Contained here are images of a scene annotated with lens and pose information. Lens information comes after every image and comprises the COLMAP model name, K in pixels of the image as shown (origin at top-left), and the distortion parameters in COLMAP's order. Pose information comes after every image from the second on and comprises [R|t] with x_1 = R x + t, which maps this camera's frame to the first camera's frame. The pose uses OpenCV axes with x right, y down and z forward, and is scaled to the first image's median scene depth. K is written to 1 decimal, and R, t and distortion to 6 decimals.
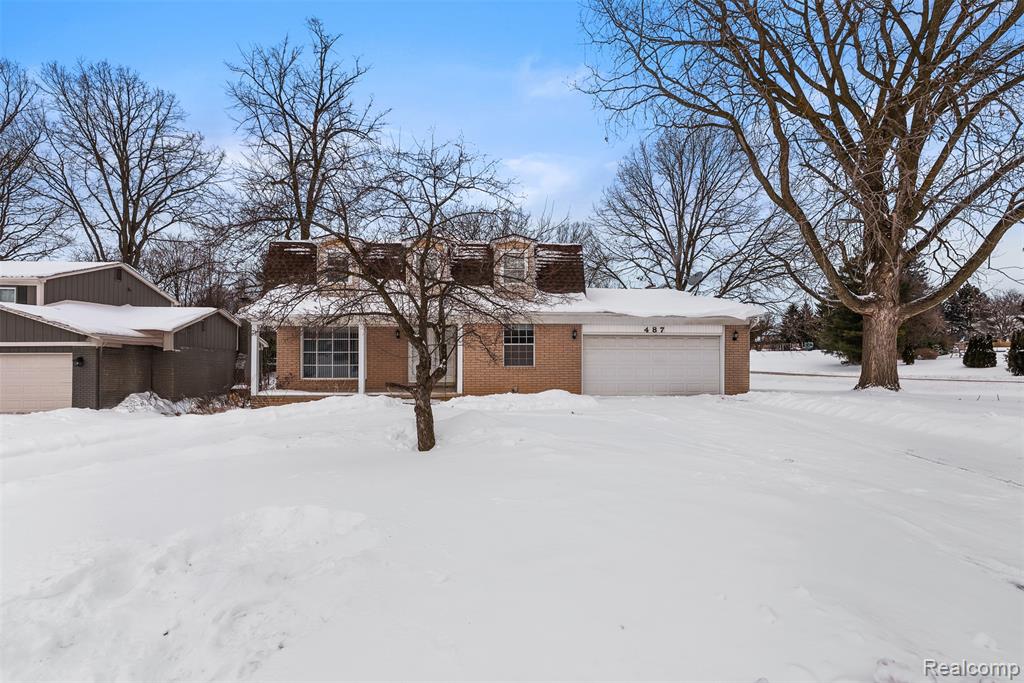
lens RADIAL K [[475.0, 0, 510.6], [0, 475.0, 335.7], [0, 0, 1]] dist [-0.002135, -0.000273]
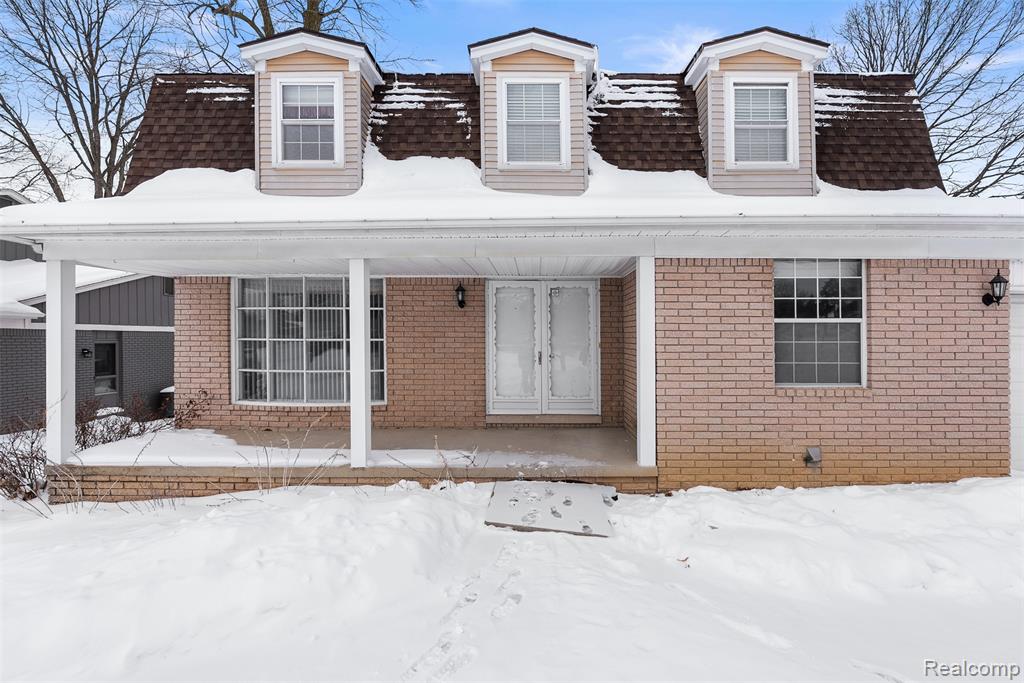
lens RADIAL K [[475.0, 0, 510.6], [0, 475.0, 335.7], [0, 0, 1]] dist [-0.002135, -0.000273]
pose [[0.993910, 0.004848, -0.110085, -0.158394], [-0.001704, 0.999588, 0.028643, 0.019095], [0.110178, -0.028281, 0.993509, 0.633789]]
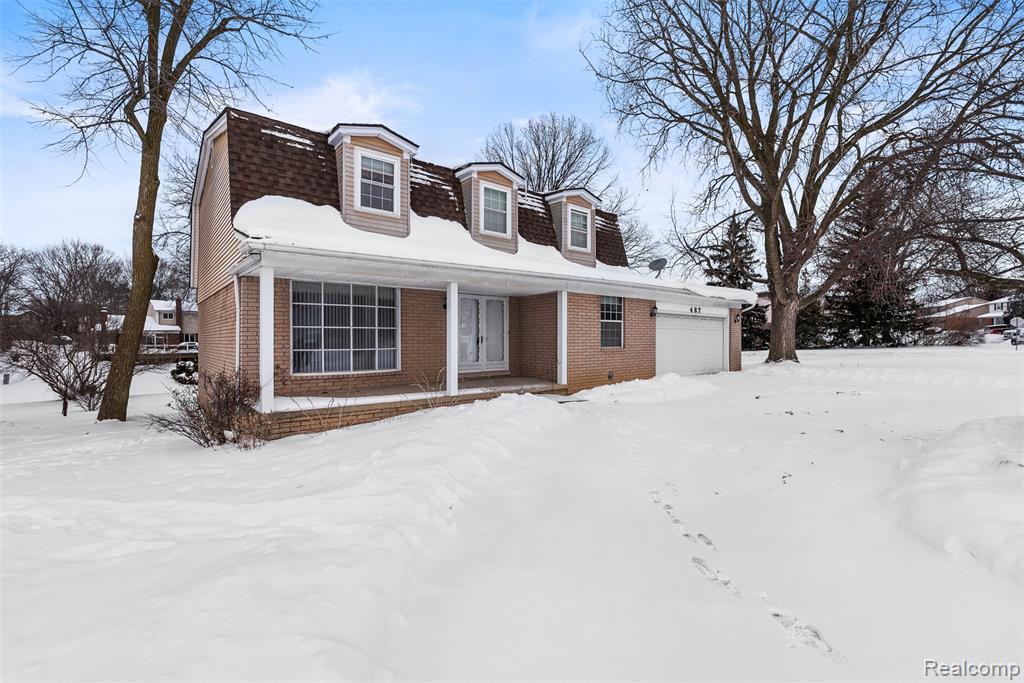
lens RADIAL K [[461.0, 0, 512.0], [0, 461.0, 341.5], [0, 0, 1]] dist [-0.000090, -0.000070]
pose [[0.830862, -0.002112, 0.556475, -0.566547], [-0.020070, 0.999228, 0.033758, 0.029338], [-0.556117, -0.039217, 0.830178, 0.419104]]
